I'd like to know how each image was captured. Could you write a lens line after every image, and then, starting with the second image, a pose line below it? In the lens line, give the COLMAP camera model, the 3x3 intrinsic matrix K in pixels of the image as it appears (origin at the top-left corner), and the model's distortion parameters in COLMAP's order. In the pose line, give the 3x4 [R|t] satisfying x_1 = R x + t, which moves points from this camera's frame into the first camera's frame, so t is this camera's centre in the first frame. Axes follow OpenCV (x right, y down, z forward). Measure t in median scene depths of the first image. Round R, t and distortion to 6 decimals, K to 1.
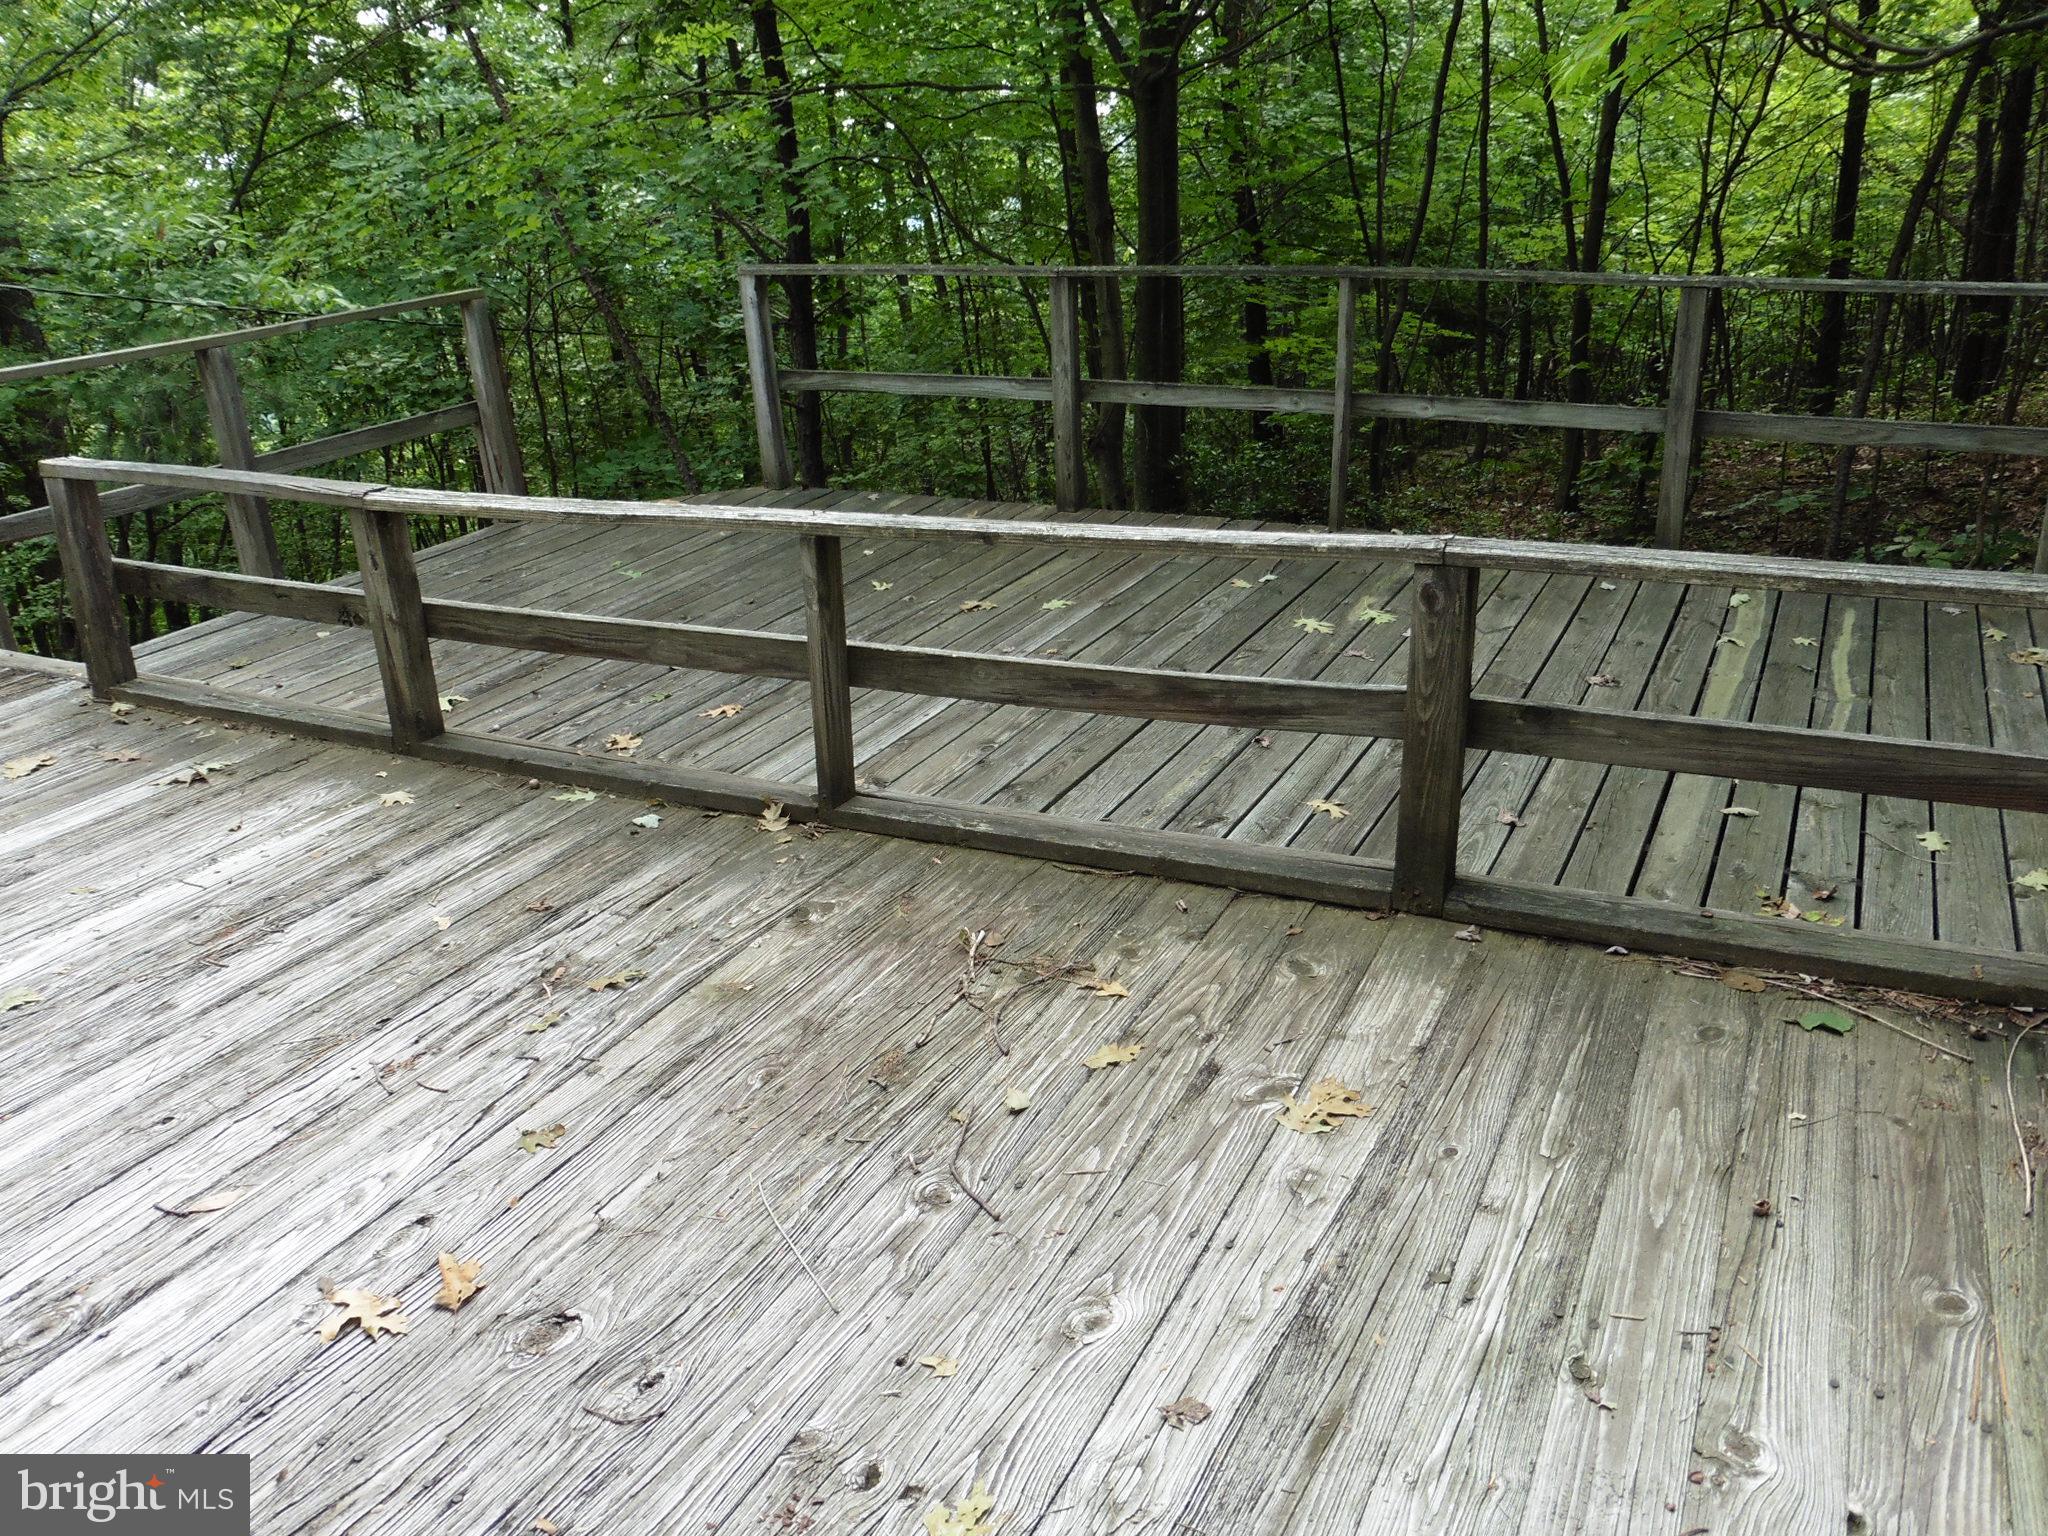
lens RADIAL K [[1616.3, 0, 1024.0], [0, 1616.3, 768.0], [0, 0, 1]] dist [-0.066151, 0.043953]
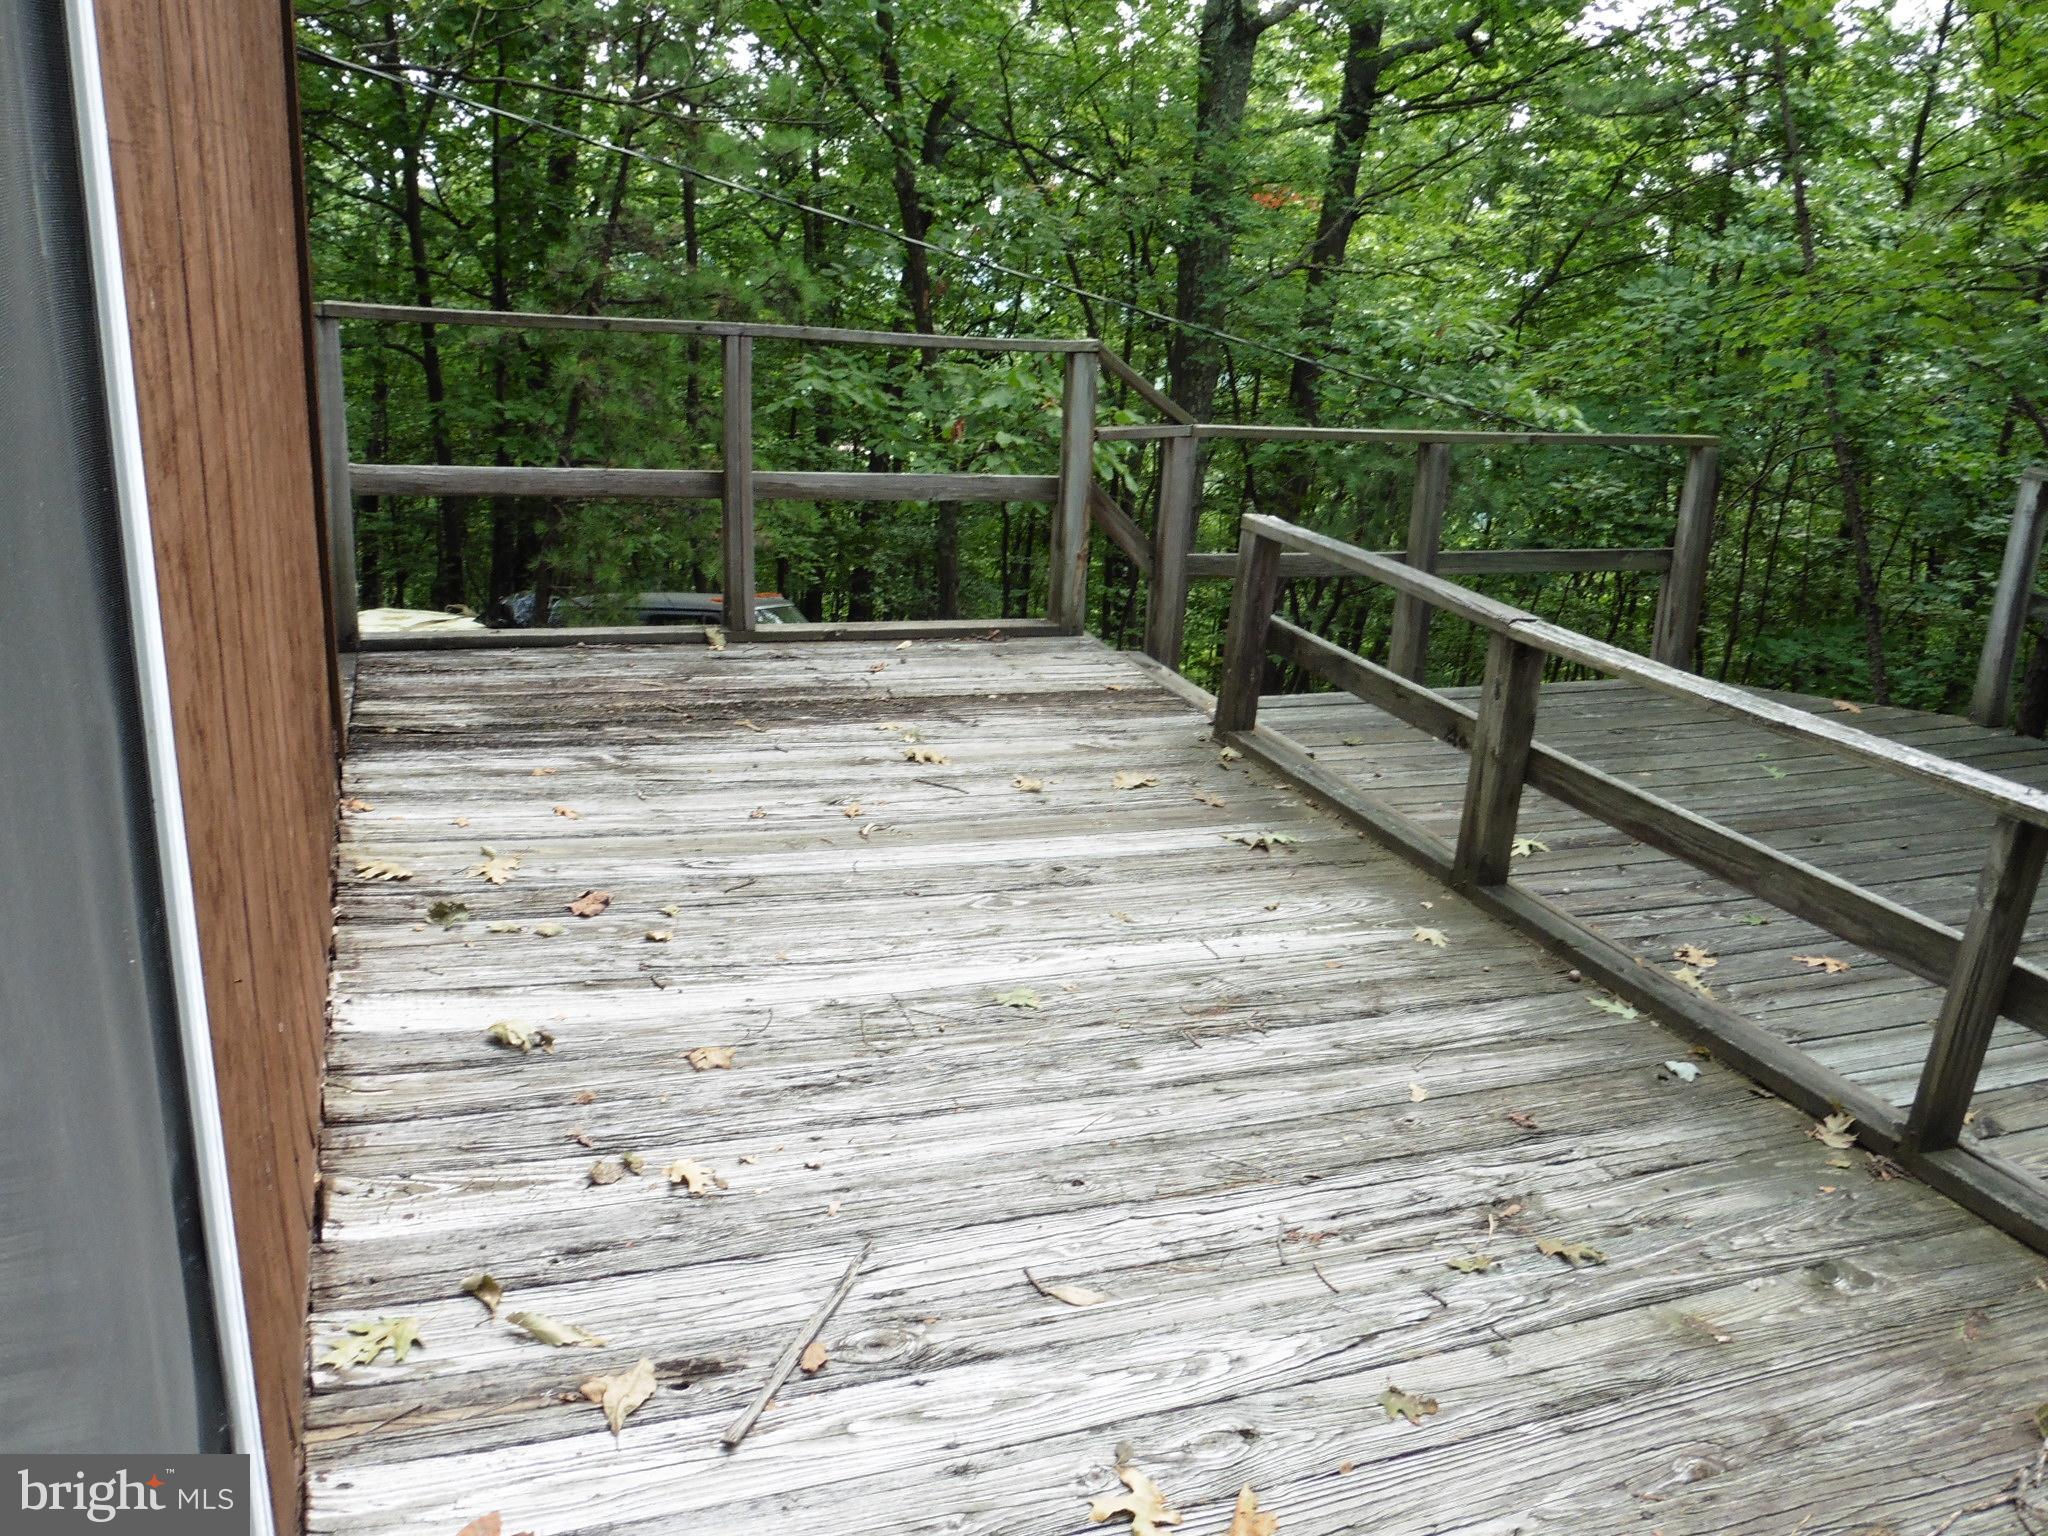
lens RADIAL K [[1616.3, 0, 1024.0], [0, 1616.3, 768.0], [0, 0, 1]] dist [-0.066151, 0.043953]
pose [[0.737576, 0.293013, -0.608380, -0.022722], [-0.339679, 0.939658, 0.040752, -0.030499], [0.583610, 0.176596, 0.792599, 0.095363]]
